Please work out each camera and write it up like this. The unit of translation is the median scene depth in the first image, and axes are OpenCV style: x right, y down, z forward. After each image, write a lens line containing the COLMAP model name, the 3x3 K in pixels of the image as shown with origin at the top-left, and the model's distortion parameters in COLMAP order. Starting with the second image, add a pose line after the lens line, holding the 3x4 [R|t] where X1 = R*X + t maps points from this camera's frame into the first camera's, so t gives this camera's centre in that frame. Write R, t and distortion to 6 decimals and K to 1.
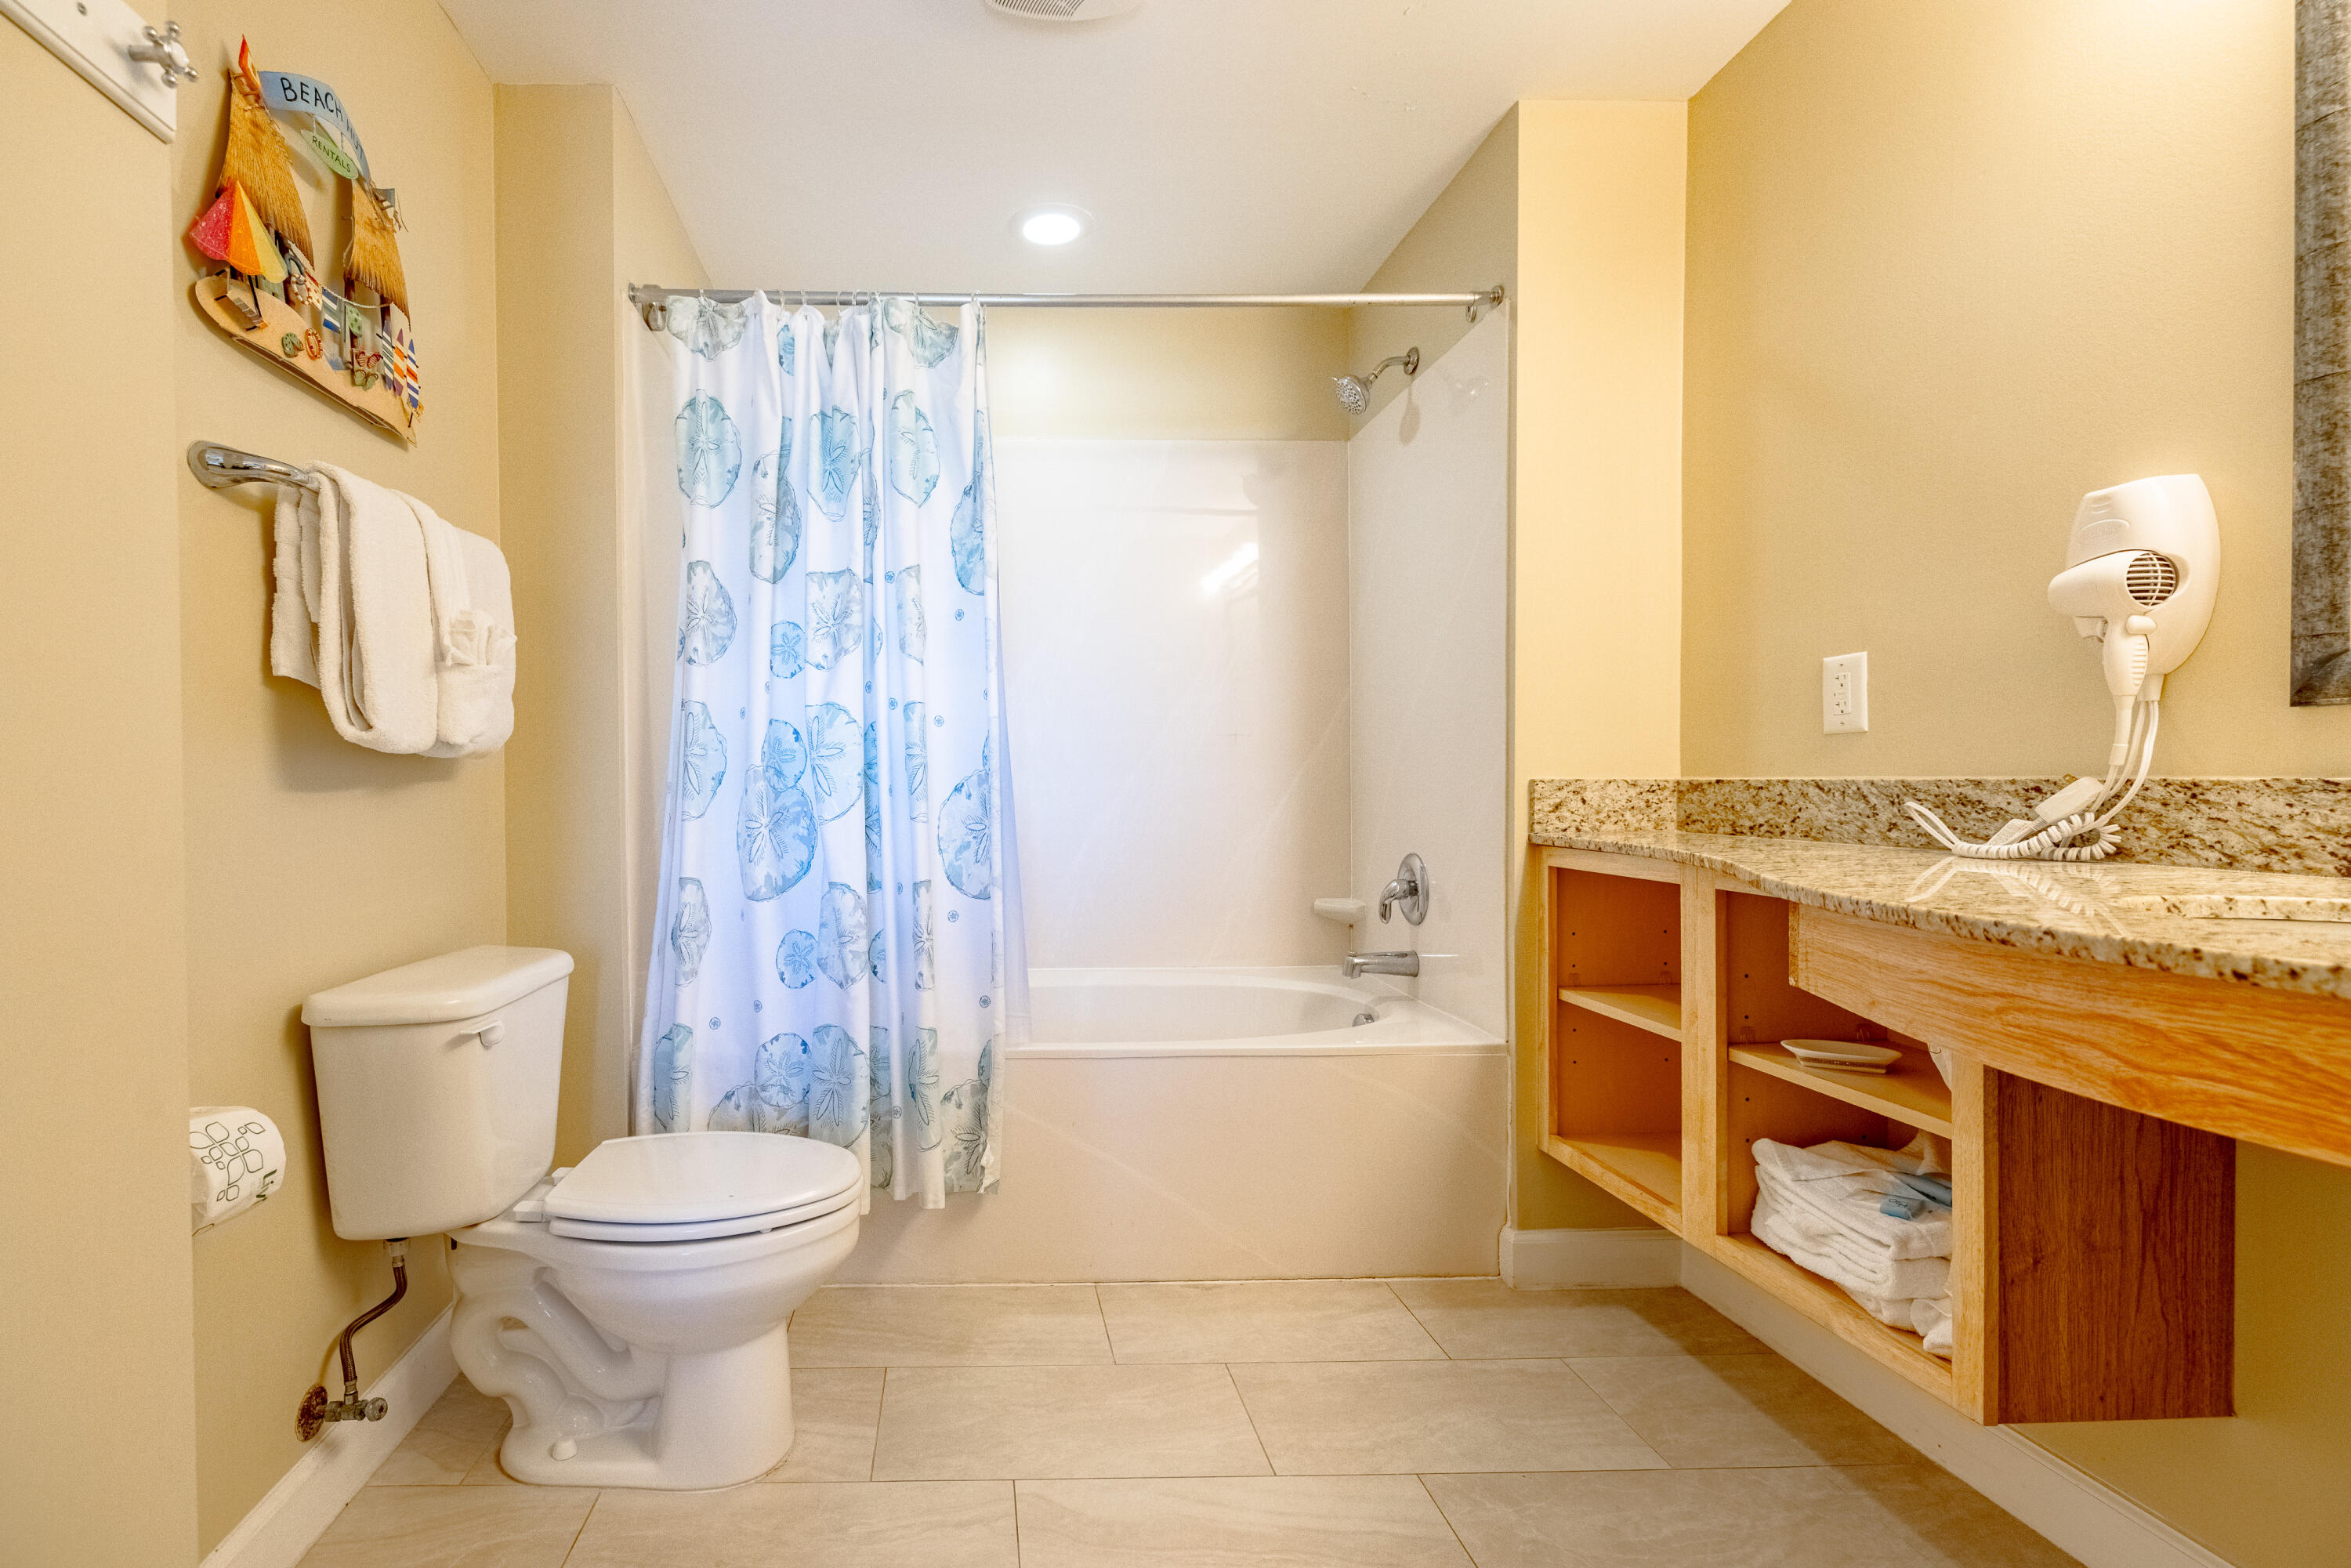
lens RADIAL K [[1035.9, 0, 998.4], [0, 1035.9, 811.2], [0, 0, 1]] dist [-0.000385, -0.000034]
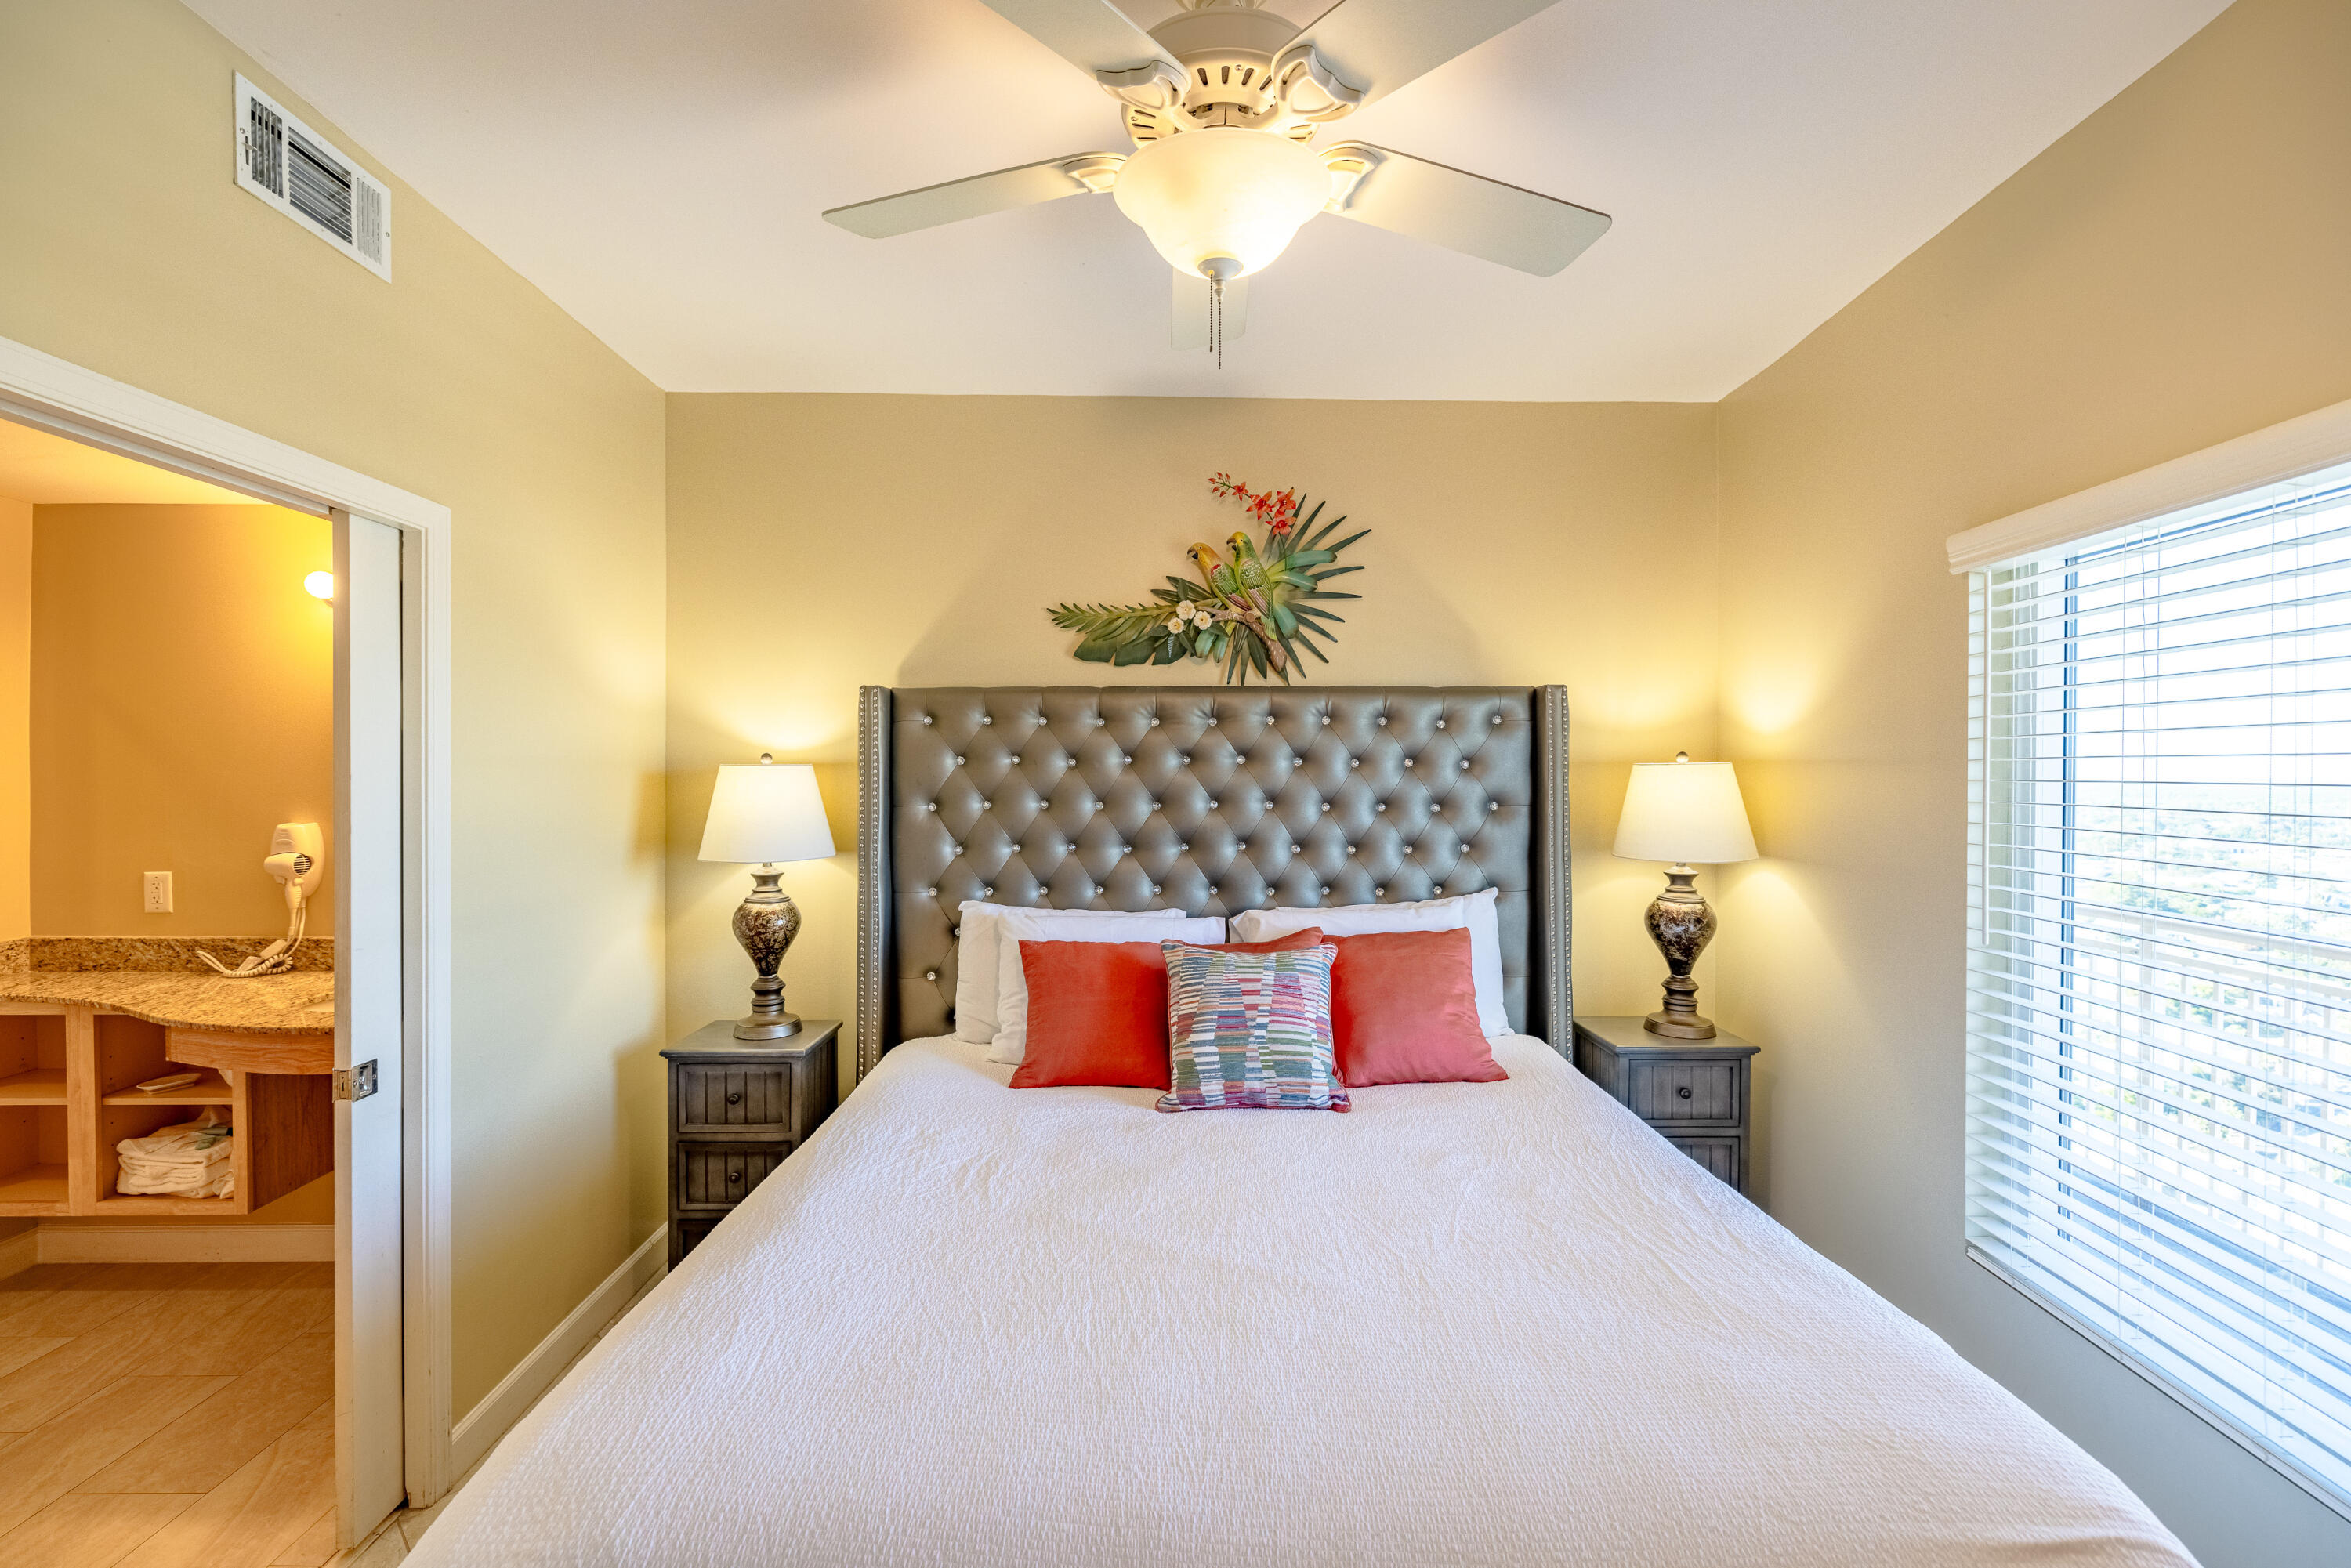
lens RADIAL K [[986.6, 0, 1162.0], [0, 986.6, 774.4], [0, 0, 1]] dist [0.004518, -0.000188]
pose [[0.012069, 0.000247, 0.999927, -0.893337], [0.016344, 0.999866, -0.000444, -0.272681], [-0.999794, 0.016348, 0.012063, -0.791321]]
